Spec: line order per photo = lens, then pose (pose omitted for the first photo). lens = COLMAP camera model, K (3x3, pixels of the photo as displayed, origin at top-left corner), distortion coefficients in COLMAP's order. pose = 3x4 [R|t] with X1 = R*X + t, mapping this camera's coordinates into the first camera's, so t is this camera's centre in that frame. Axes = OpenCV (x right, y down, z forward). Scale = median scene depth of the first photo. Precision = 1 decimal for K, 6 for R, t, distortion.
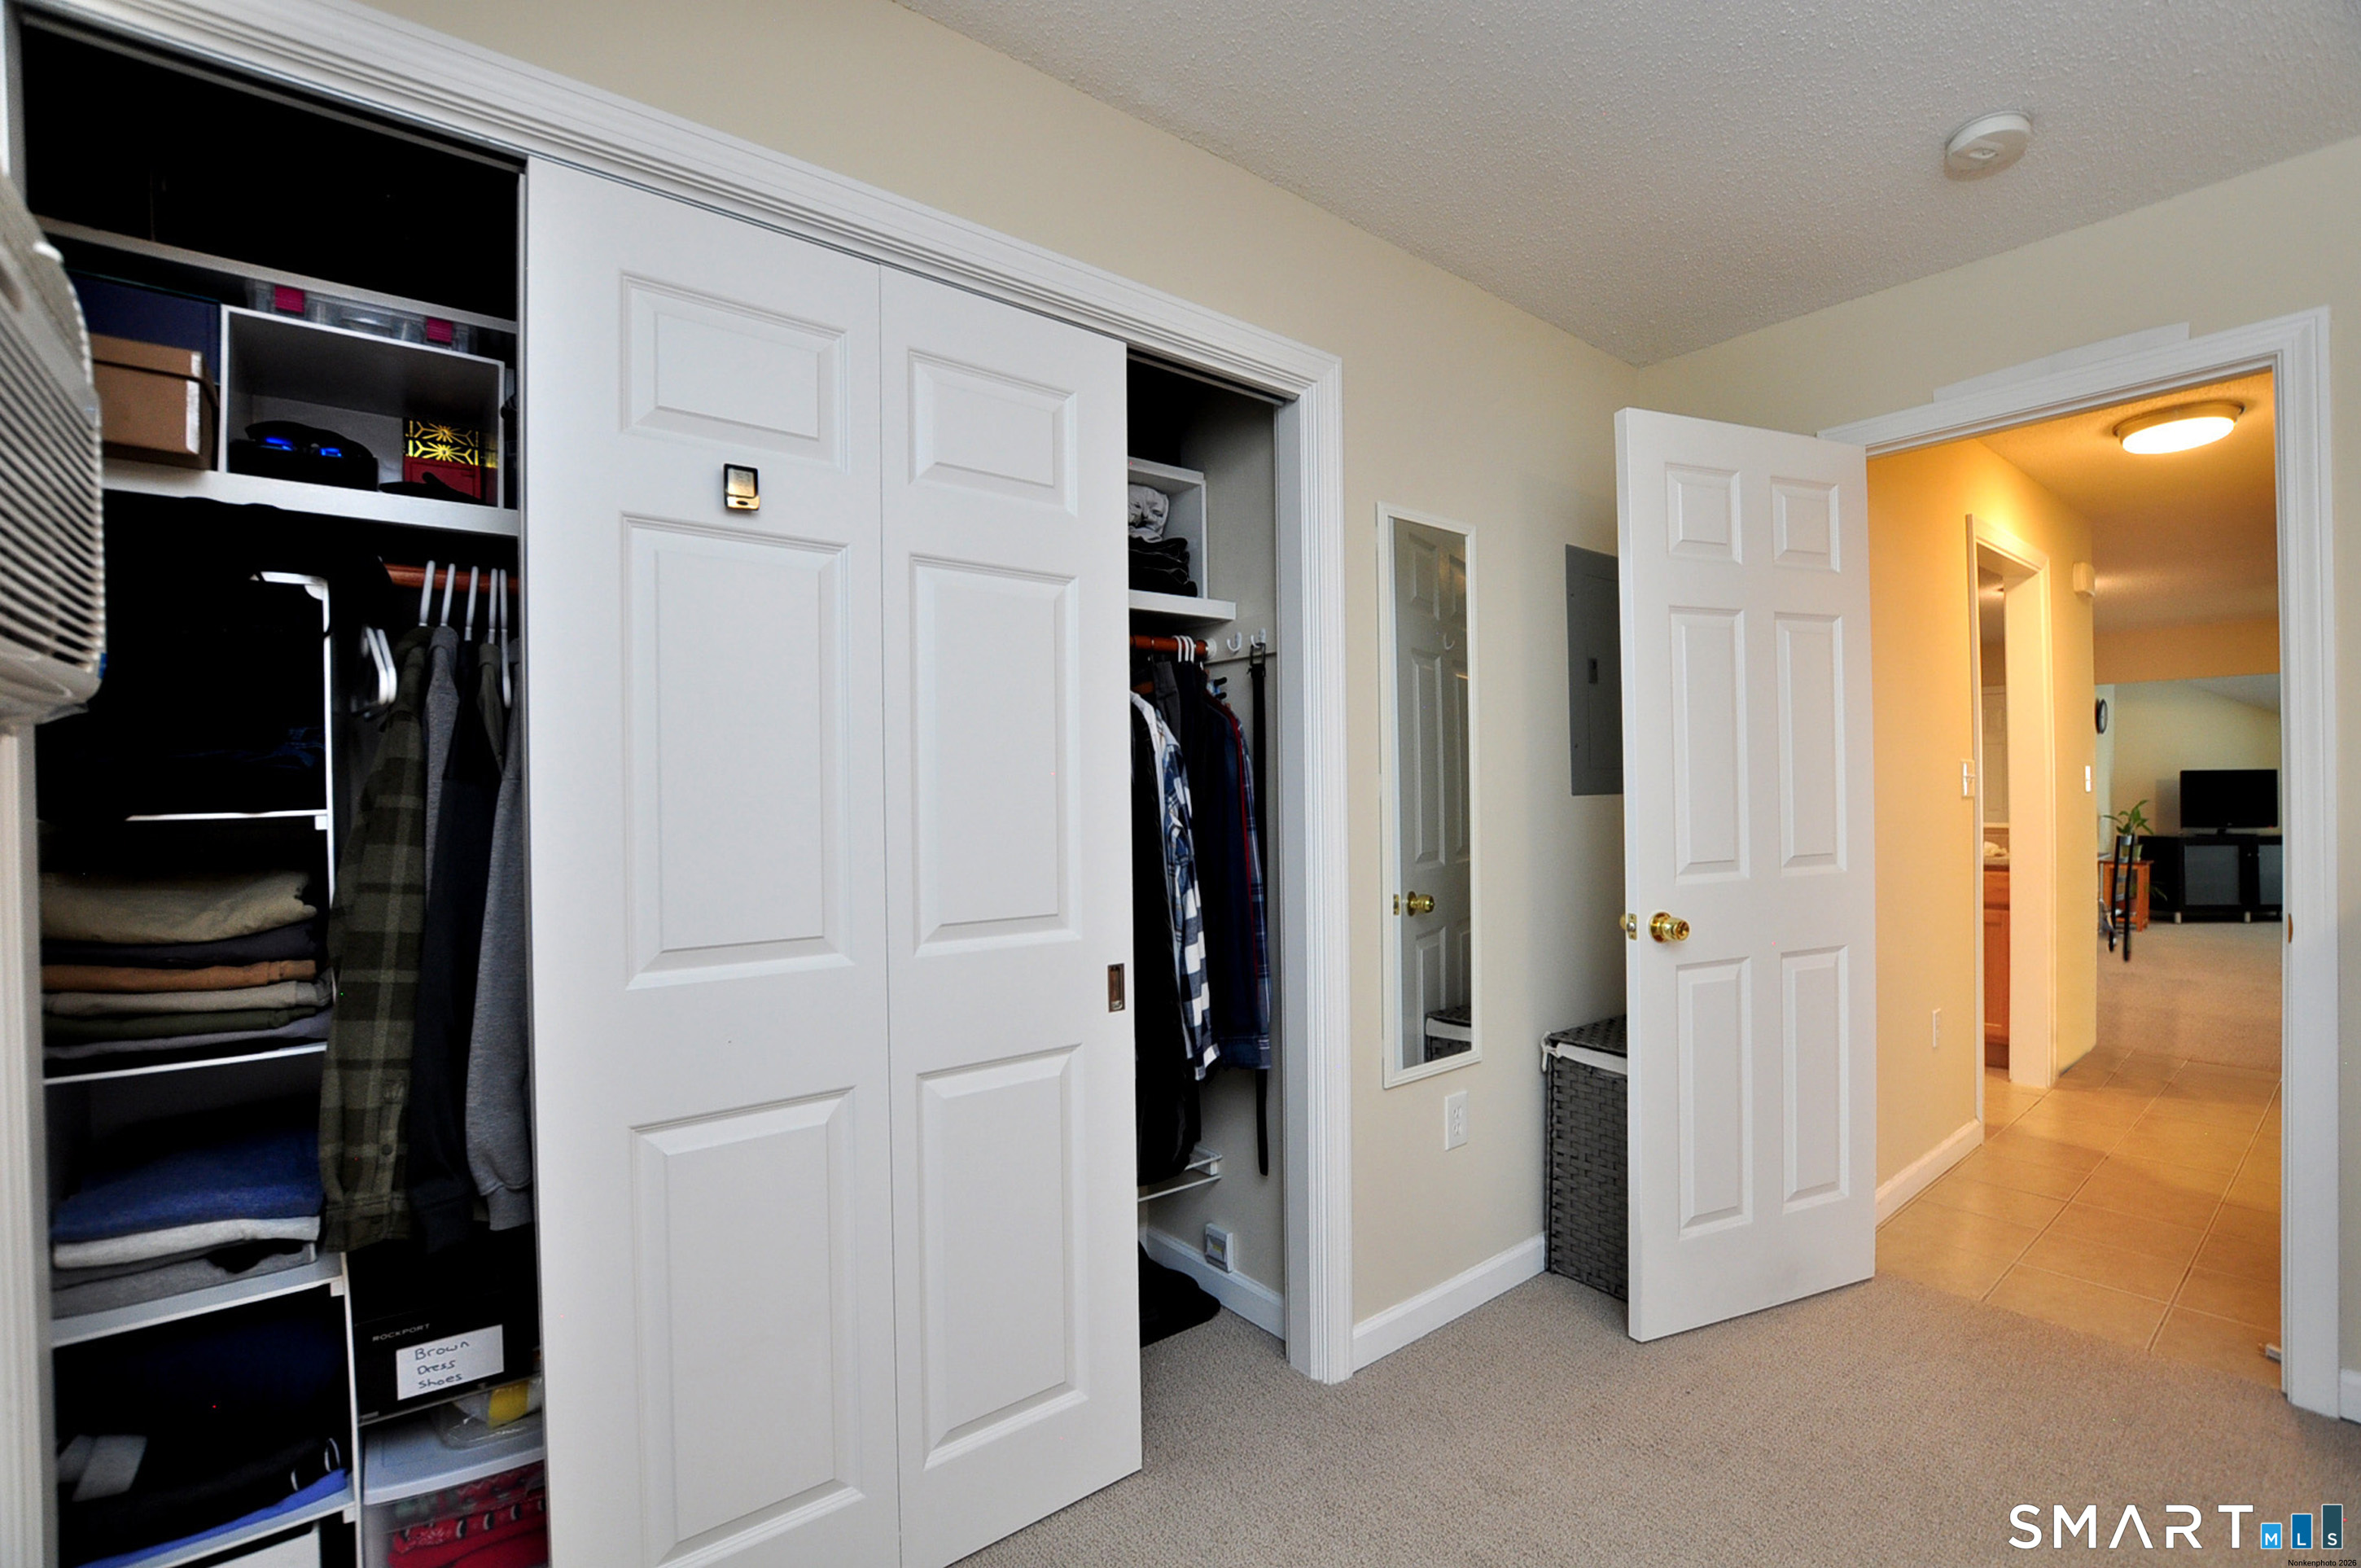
lens RADIAL K [[1042.4, 0, 1183.8], [0, 1042.4, 797.5], [0, 0, 1]] dist [-0.030211, 0.003850]
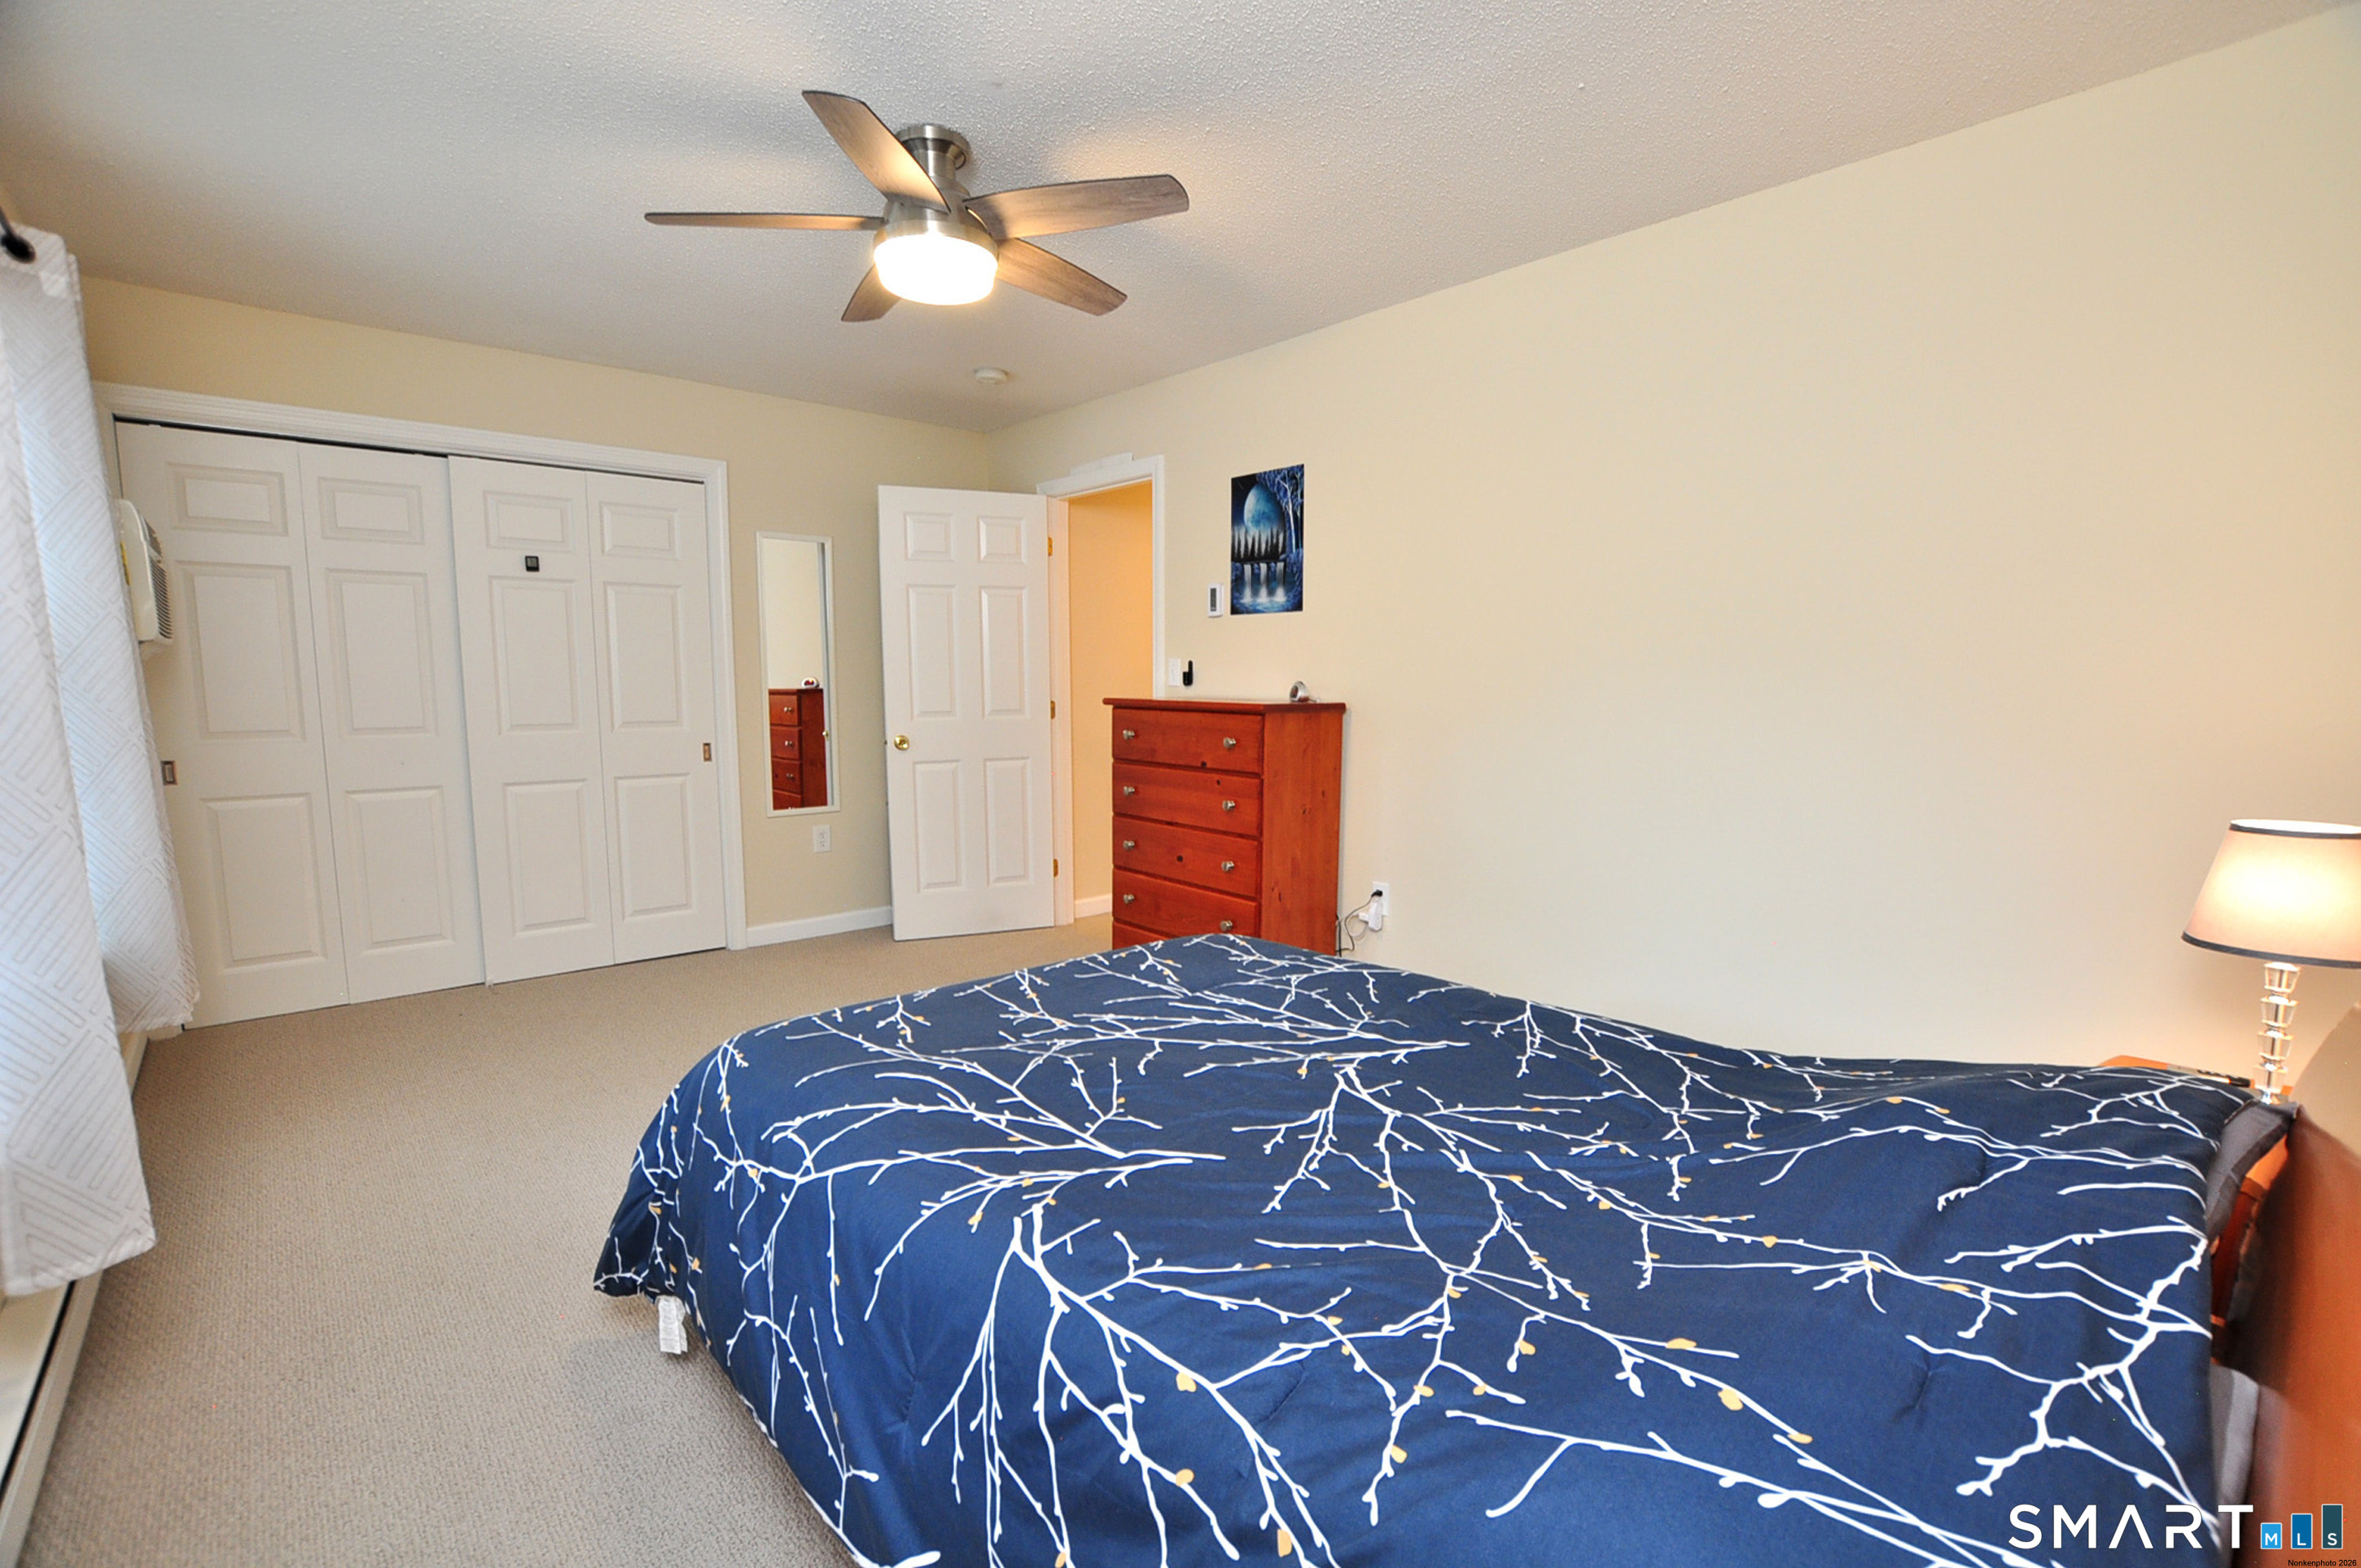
lens RADIAL K [[1042.4, 0, 1190.9], [0, 1042.4, 799.0], [0, 0, 1]] dist [-0.030211, 0.003850]
pose [[0.998083, 0.012458, 0.060618, 1.449205], [-0.019351, 0.993234, 0.114505, -0.019810], [-0.058781, -0.115458, 0.991572, -1.770761]]
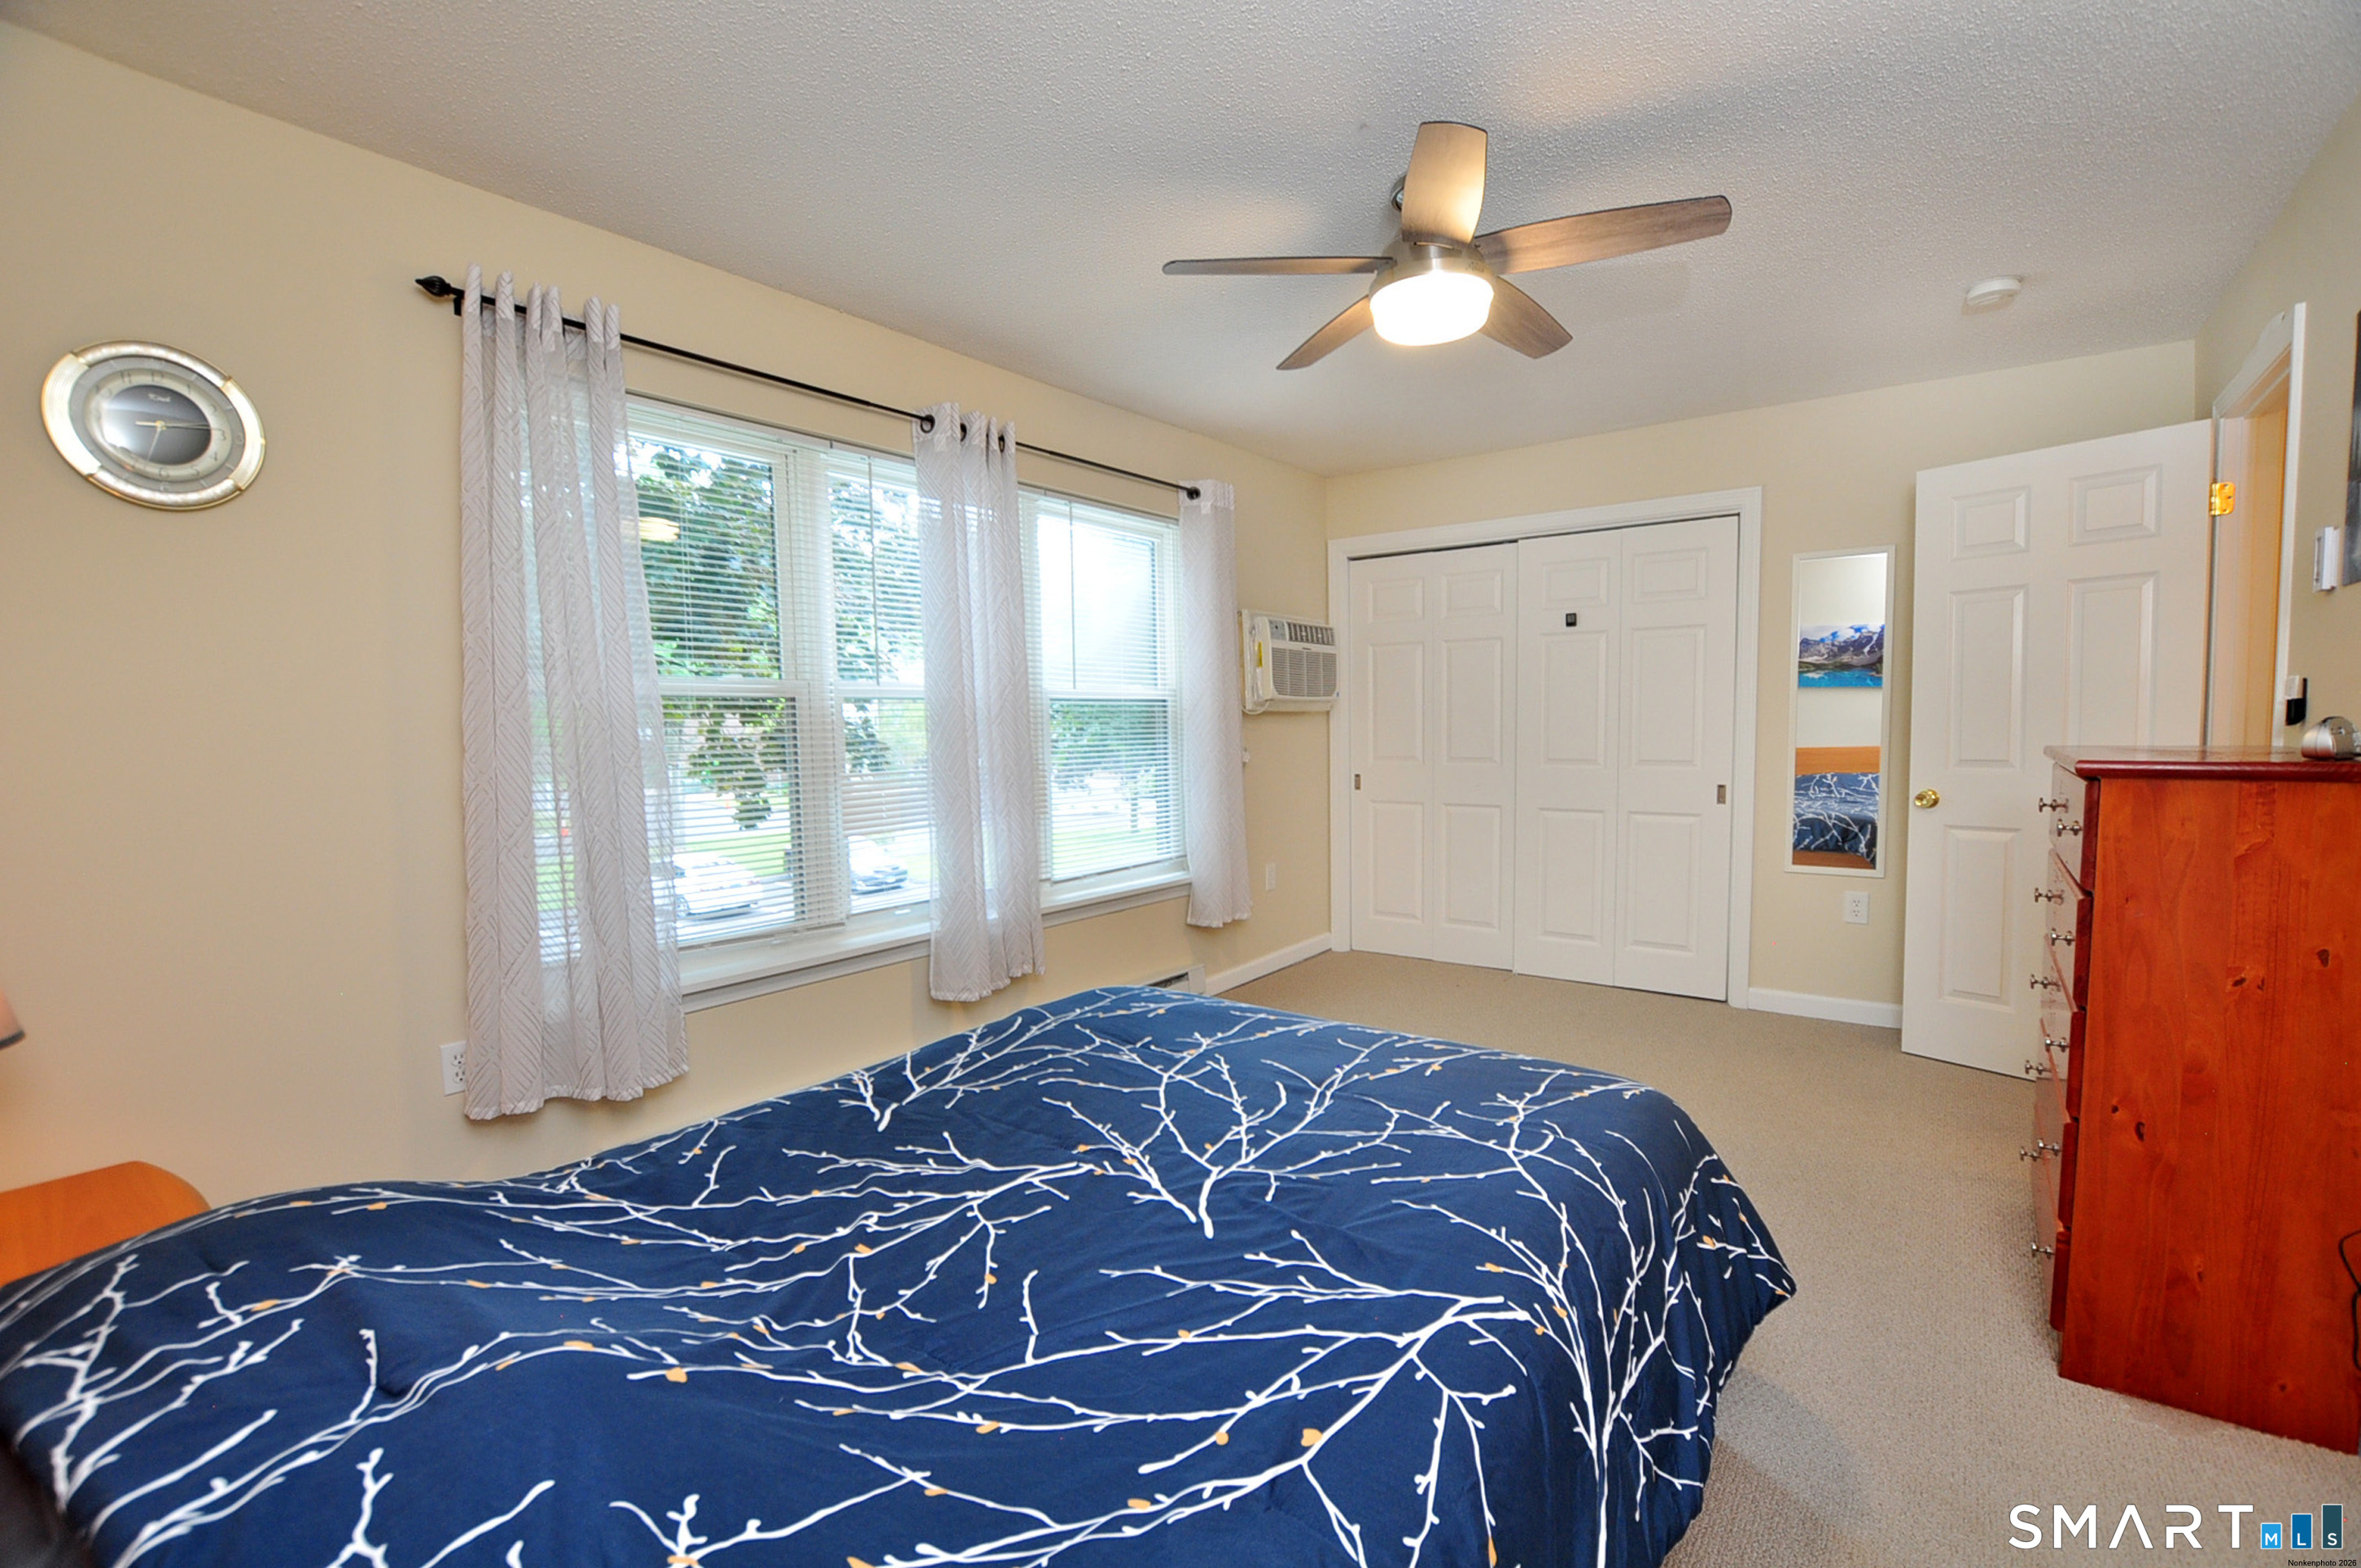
lens RADIAL K [[1042.4, 0, 1187.3], [0, 1042.4, 793.2], [0, 0, 1]] dist [-0.030211, 0.003850]
pose [[0.244113, 0.077872, -0.966615, 2.709489], [0.010047, 0.996514, 0.082819, -0.040581], [0.969695, -0.029929, 0.242479, -0.784084]]
